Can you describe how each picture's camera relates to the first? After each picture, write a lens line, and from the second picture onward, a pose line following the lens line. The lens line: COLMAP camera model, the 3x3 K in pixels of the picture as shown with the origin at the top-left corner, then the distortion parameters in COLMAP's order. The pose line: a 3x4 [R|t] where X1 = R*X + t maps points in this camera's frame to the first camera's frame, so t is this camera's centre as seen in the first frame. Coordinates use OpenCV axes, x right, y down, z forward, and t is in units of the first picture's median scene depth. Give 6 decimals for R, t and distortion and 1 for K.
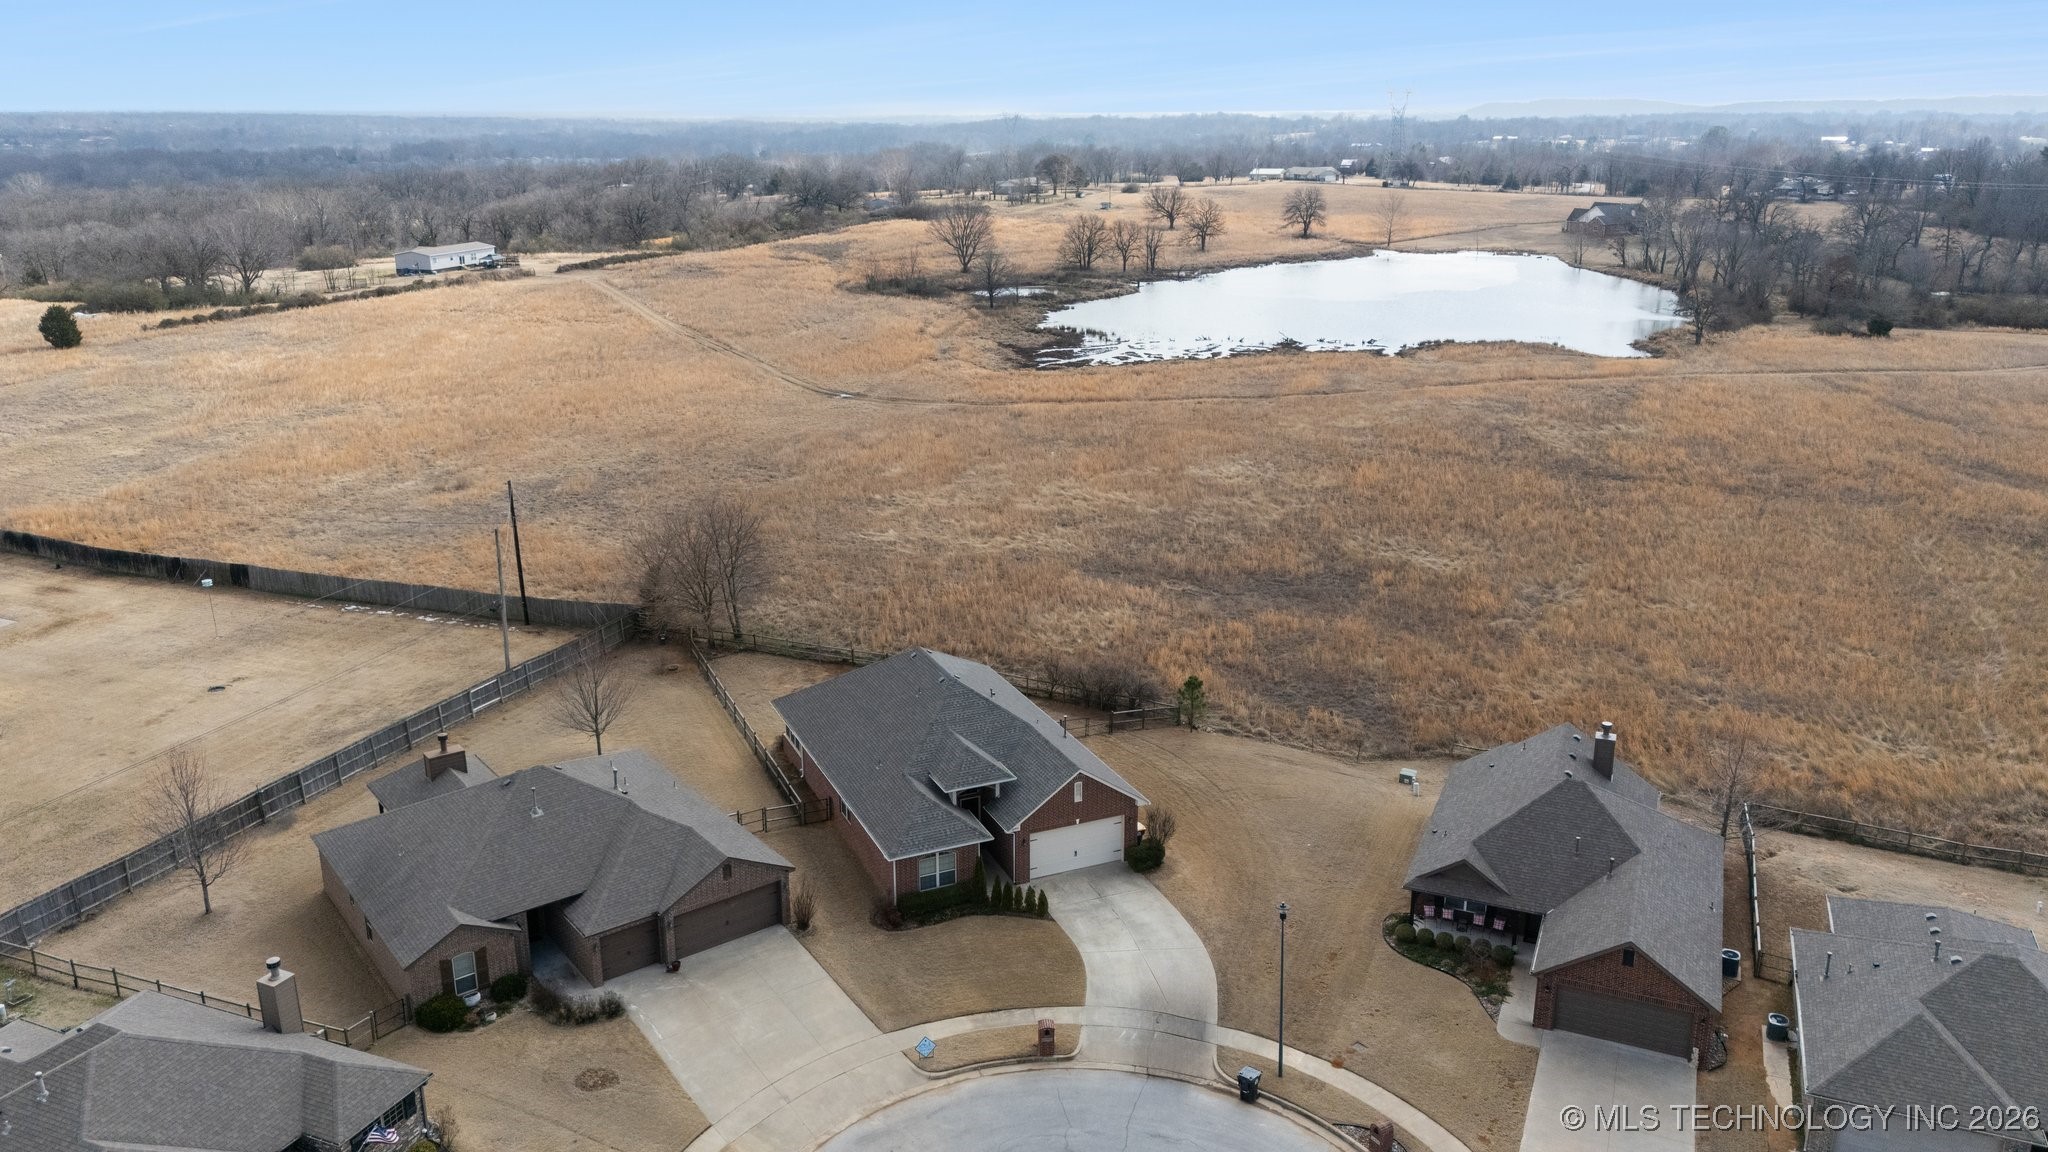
lens RADIAL K [[1494.9, 0, 1024.5], [0, 1494.9, 581.7], [0, 0, 1]] dist [0.058258, -0.043932]
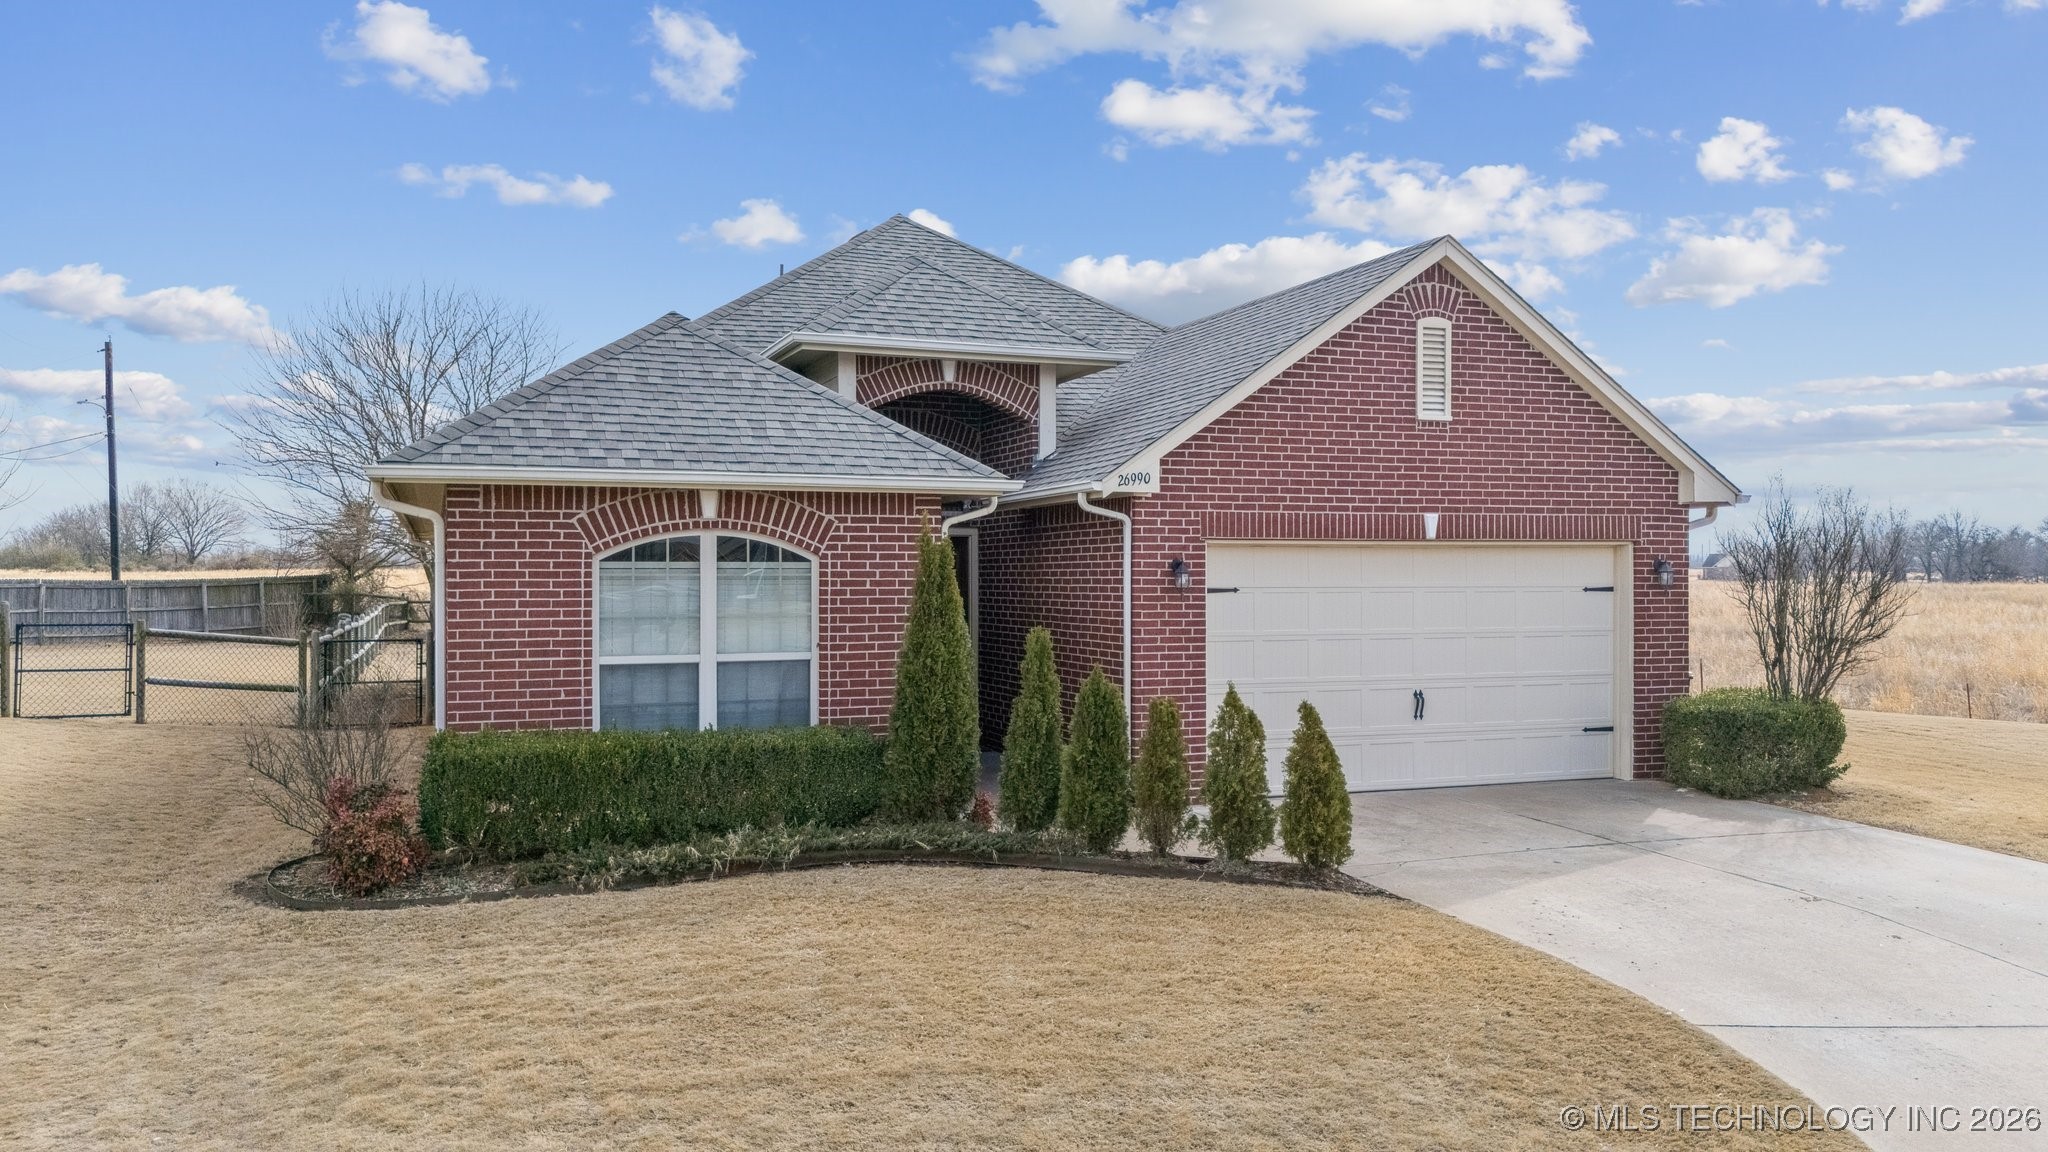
lens RADIAL K [[1494.9, 0, 988.7], [0, 1494.9, 575.8], [0, 0, 1]] dist [0.058258, -0.043932]
pose [[0.999307, 0.003916, -0.037019, -0.017074], [-0.014569, 0.956261, -0.292150, 0.221476], [0.034256, 0.292487, 0.955656, 0.781745]]
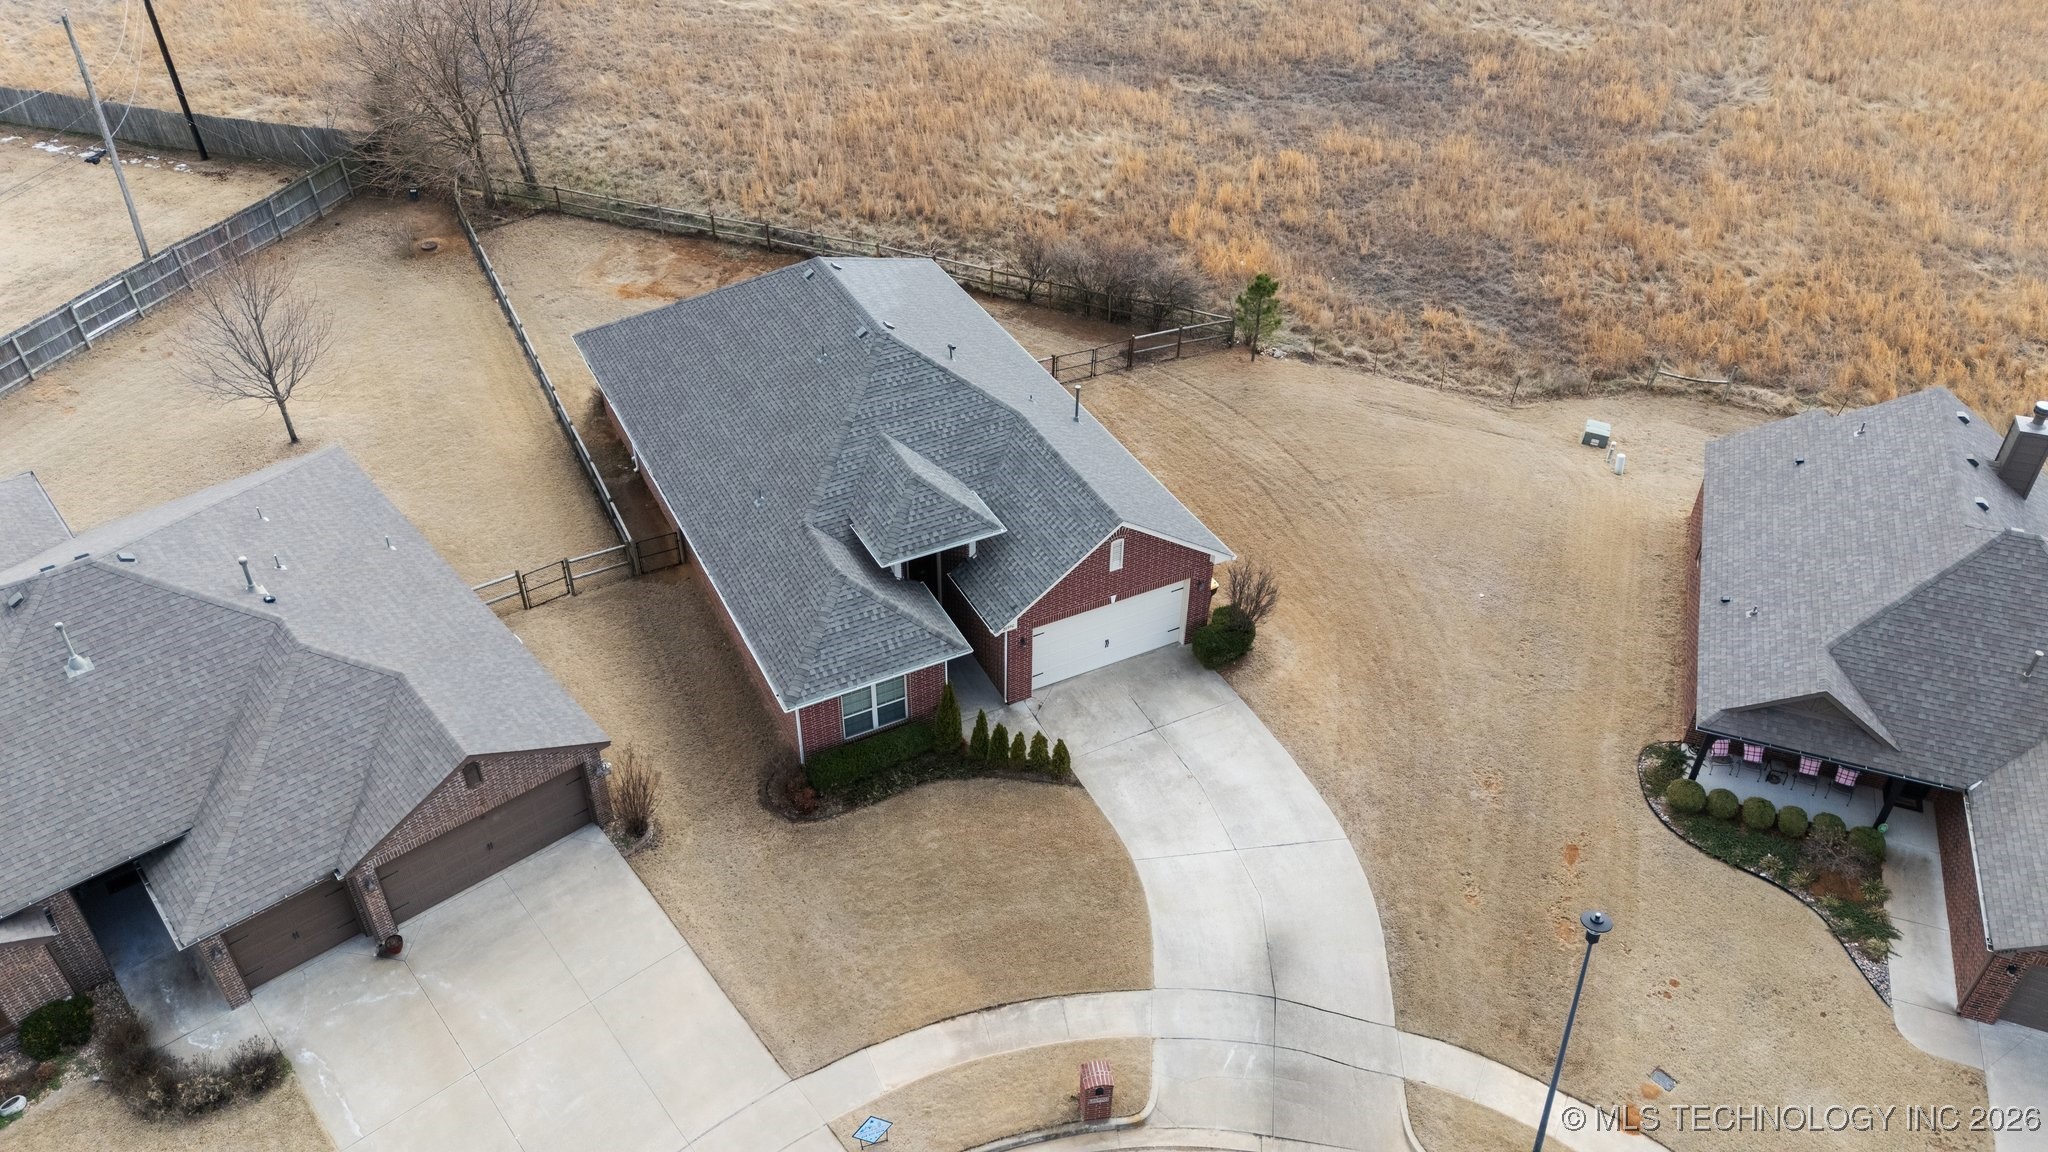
lens RADIAL K [[1494.9, 0, 1025.9], [0, 1494.9, 574.9], [0, 0, 1]] dist [0.058258, -0.043932]
pose [[0.998053, -0.027144, 0.056147, -0.029269], [0.005597, 0.935662, 0.352852, -0.049175], [-0.062112, -0.351851, 0.933993, 0.458744]]
